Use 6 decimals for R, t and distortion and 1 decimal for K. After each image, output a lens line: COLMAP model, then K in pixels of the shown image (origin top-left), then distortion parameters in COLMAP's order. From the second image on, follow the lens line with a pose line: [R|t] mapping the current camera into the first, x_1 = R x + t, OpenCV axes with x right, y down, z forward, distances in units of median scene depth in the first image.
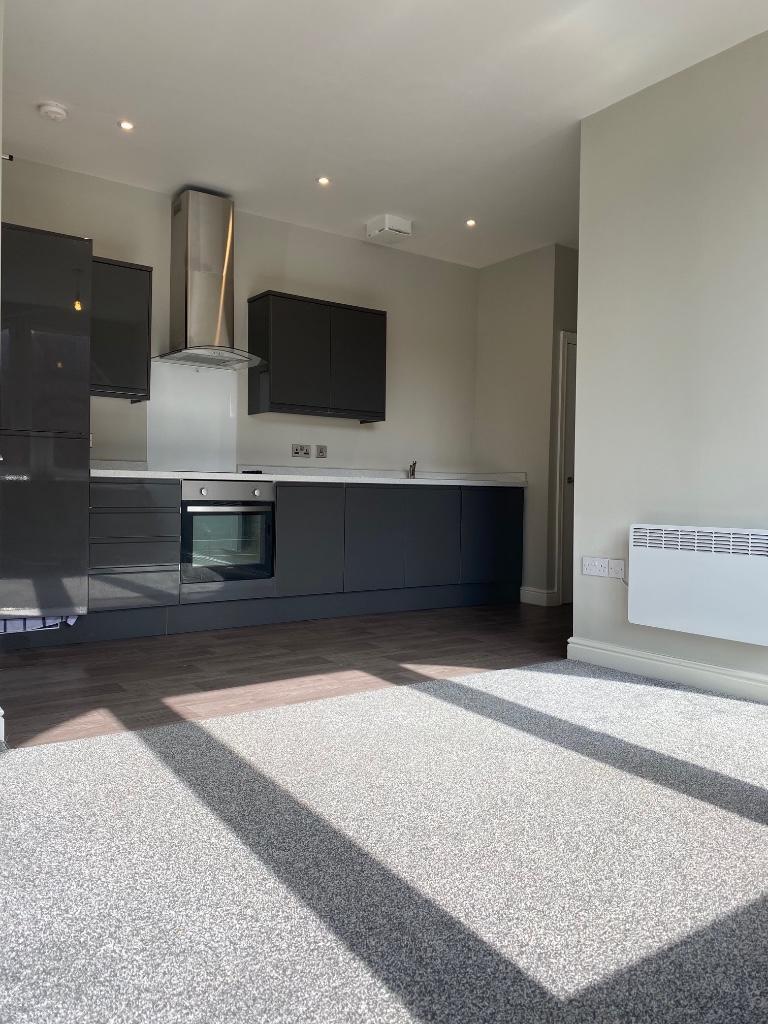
lens RADIAL K [[785.4, 0, 382.3], [0, 785.4, 505.7], [0, 0, 1]] dist [0.032627, -0.035132]
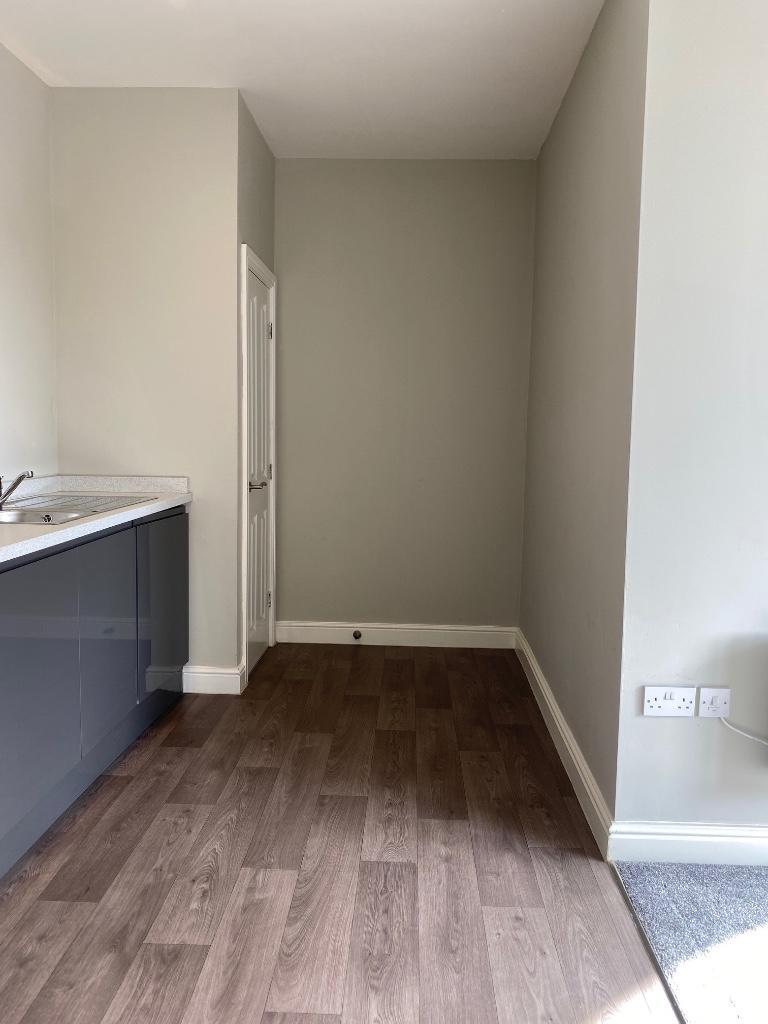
lens RADIAL K [[785.4, 0, 386.2], [0, 785.4, 510.1], [0, 0, 1]] dist [0.032627, -0.035132]
pose [[0.615592, -0.090177, 0.782889, -0.296233], [0.006573, 0.993984, 0.109324, -0.125597], [-0.788038, -0.062153, 0.612481, 0.794798]]
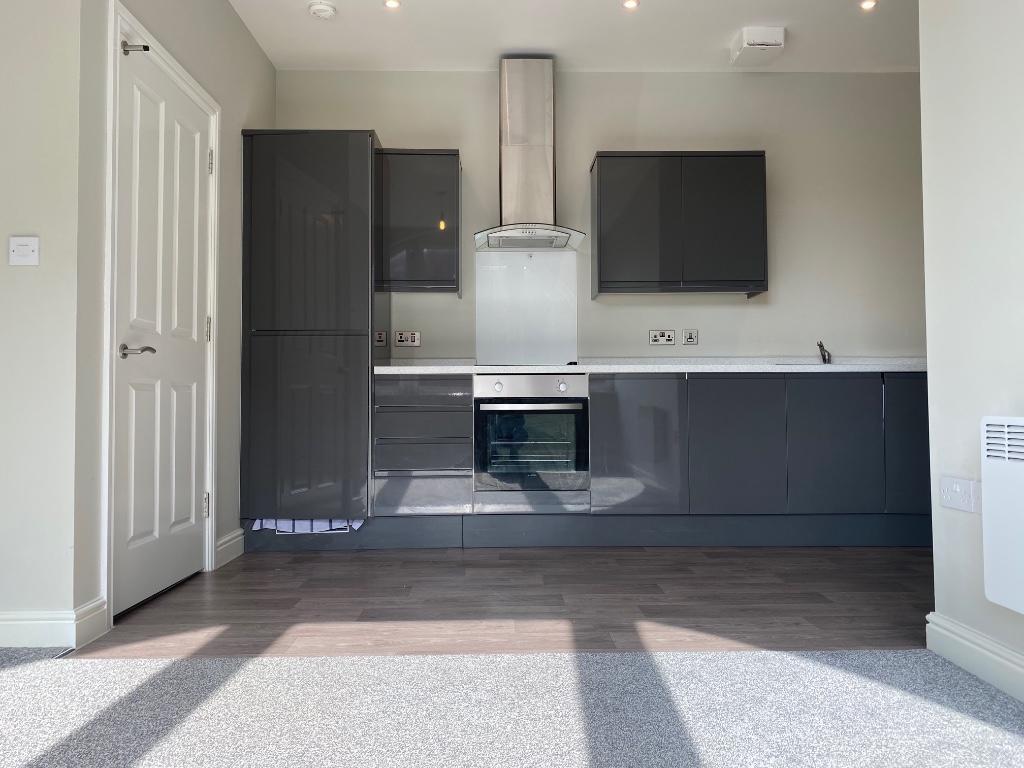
lens RADIAL K [[785.4, 0, 516.1], [0, 785.4, 368.0], [0, 0, 1]] dist [0.032627, -0.035132]
pose [[0.825937, -0.043384, -0.562091, 0.323387], [0.007921, 0.997829, -0.065377, 0.020662], [0.563707, 0.049545, 0.824488, 0.327577]]
